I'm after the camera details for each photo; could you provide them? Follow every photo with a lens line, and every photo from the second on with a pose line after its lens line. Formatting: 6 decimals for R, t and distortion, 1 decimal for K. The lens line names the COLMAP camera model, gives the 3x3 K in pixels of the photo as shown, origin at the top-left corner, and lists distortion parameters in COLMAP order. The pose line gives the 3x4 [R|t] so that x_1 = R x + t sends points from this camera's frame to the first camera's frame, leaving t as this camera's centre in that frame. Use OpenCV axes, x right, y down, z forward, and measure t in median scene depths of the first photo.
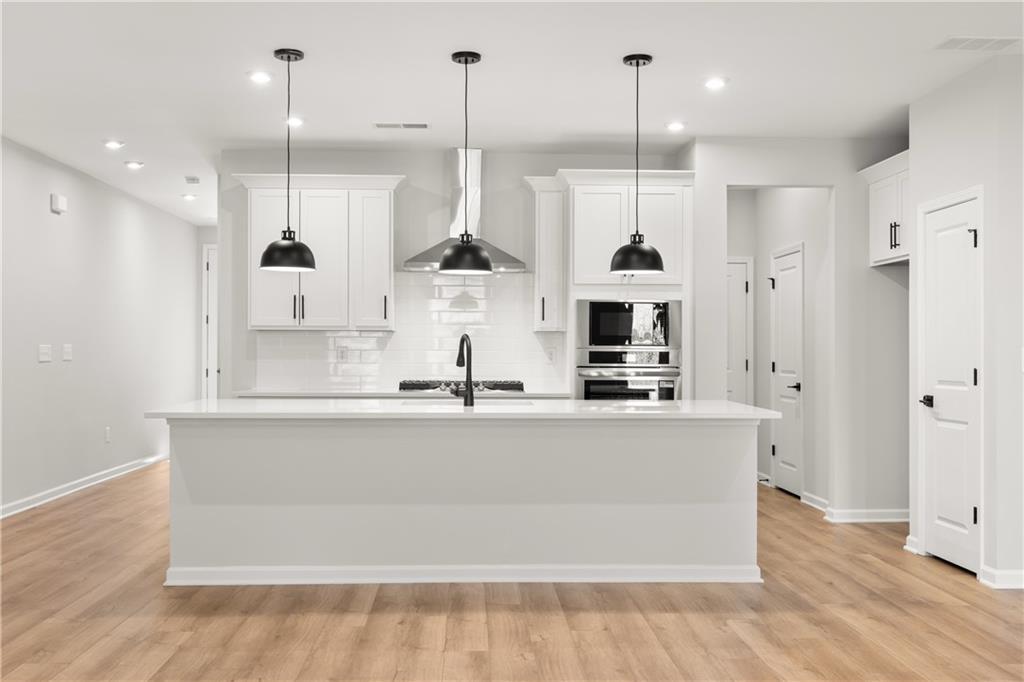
lens RADIAL K [[986.6, 0, 515.1], [0, 986.6, 341.5], [0, 0, 1]] dist [-0.012904, 0.000000]
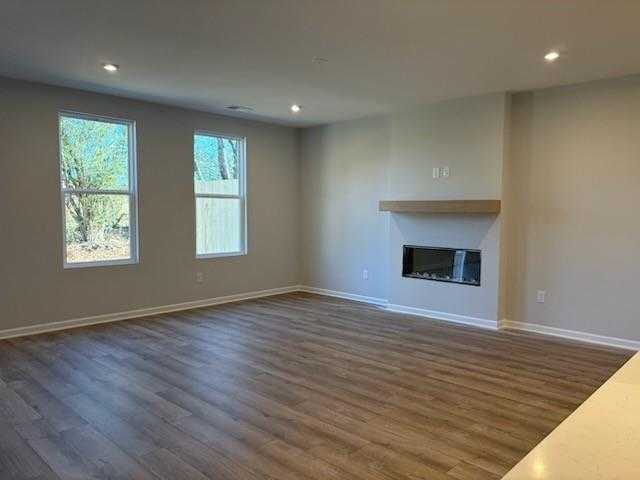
lens RADIAL K [[481.5, 0, 323.5], [0, 481.5, 241.3], [0, 0, 1]] dist [0.022664, -0.014966]
pose [[-0.723098, 0.036422, -0.689785, 0.353799], [-0.003711, 0.998390, 0.056607, -0.021500], [0.690736, 0.043492, -0.721798, 0.900441]]
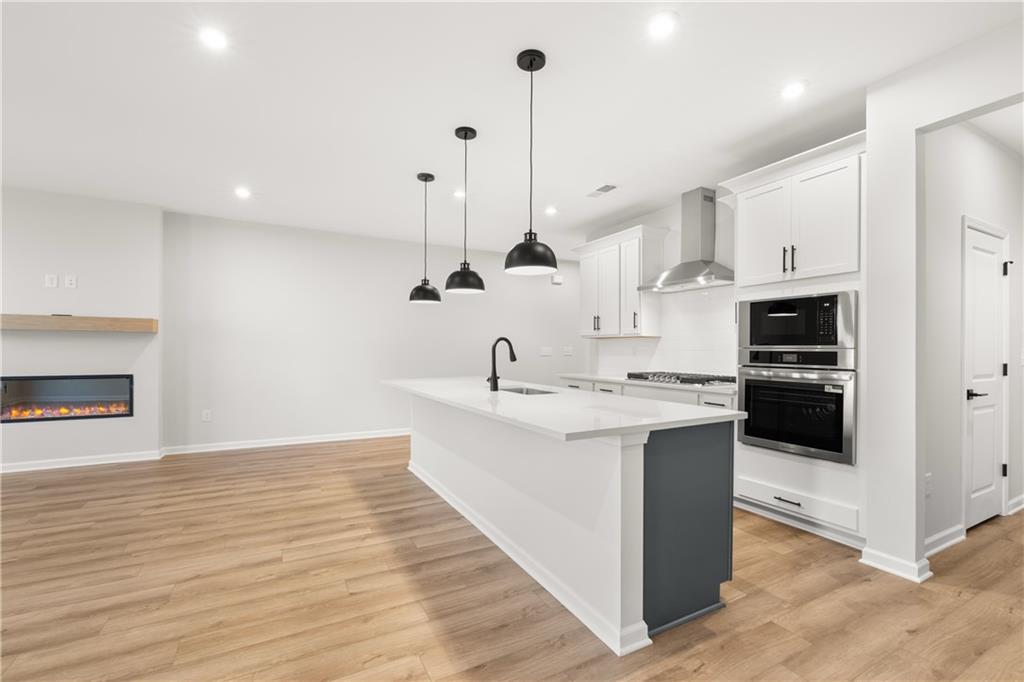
lens RADIAL K [[443.9, 0, 509.6], [0, 443.9, 350.9], [0, 0, 1]] dist [-0.005553, 0.000607]
pose [[0.430950, 0.001153, -0.902375, 0.457503], [0.004960, 0.999981, 0.003647, 0.008254], [0.902362, -0.006047, 0.430936, 0.686375]]
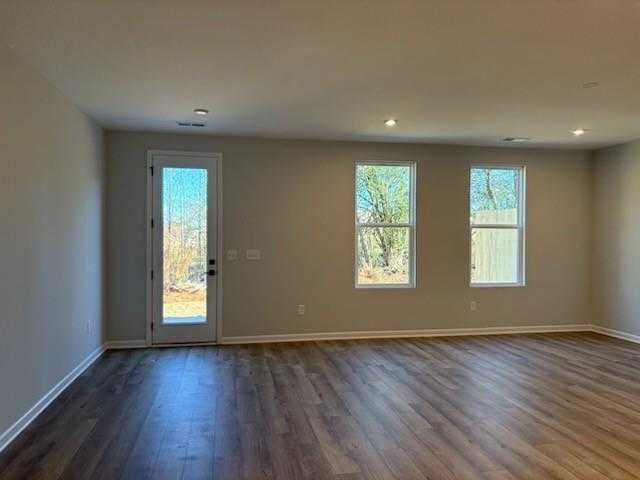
lens RADIAL K [[484.7, 0, 321.8], [0, 484.7, 234.9], [0, 0, 1]] dist [0.008757, -0.019338]
pose [[-0.988800, -0.012143, -0.148754, 0.320834], [-0.010993, 0.999903, -0.008555, -0.028616], [0.148843, -0.006824, -0.988837, 0.991269]]
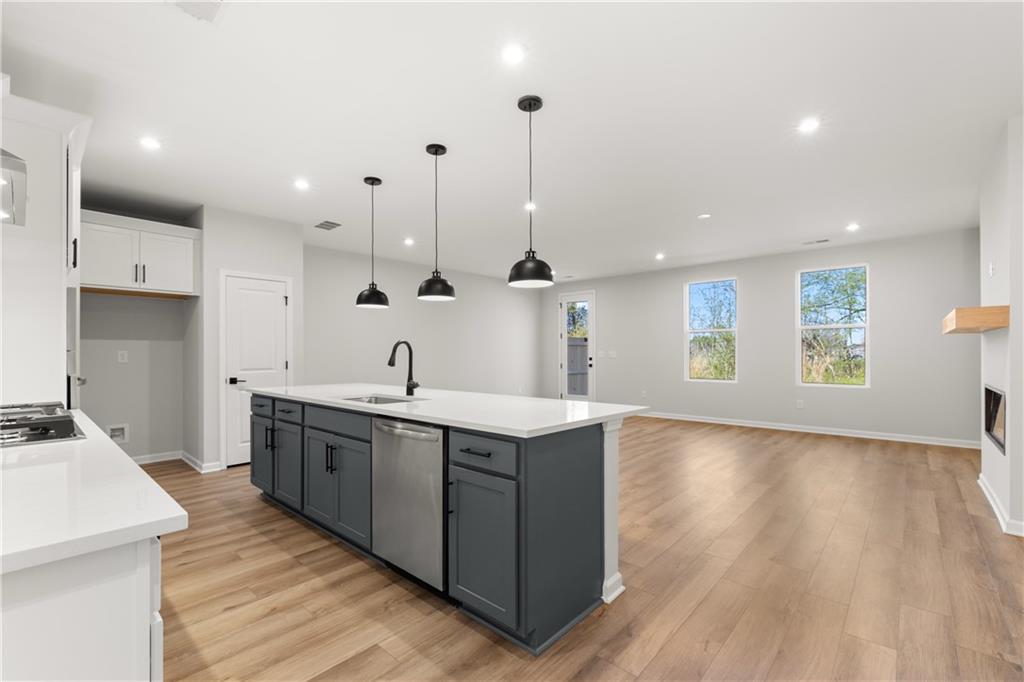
lens RADIAL K [[443.9, 0, 514.8], [0, 443.9, 345.4], [0, 0, 1]] dist [-0.005553, 0.000607]
pose [[-0.711375, 0.007746, 0.702769, -0.509941], [-0.006478, 0.999825, -0.017578, 0.006866], [-0.702782, -0.017057, -0.711200, 1.198142]]
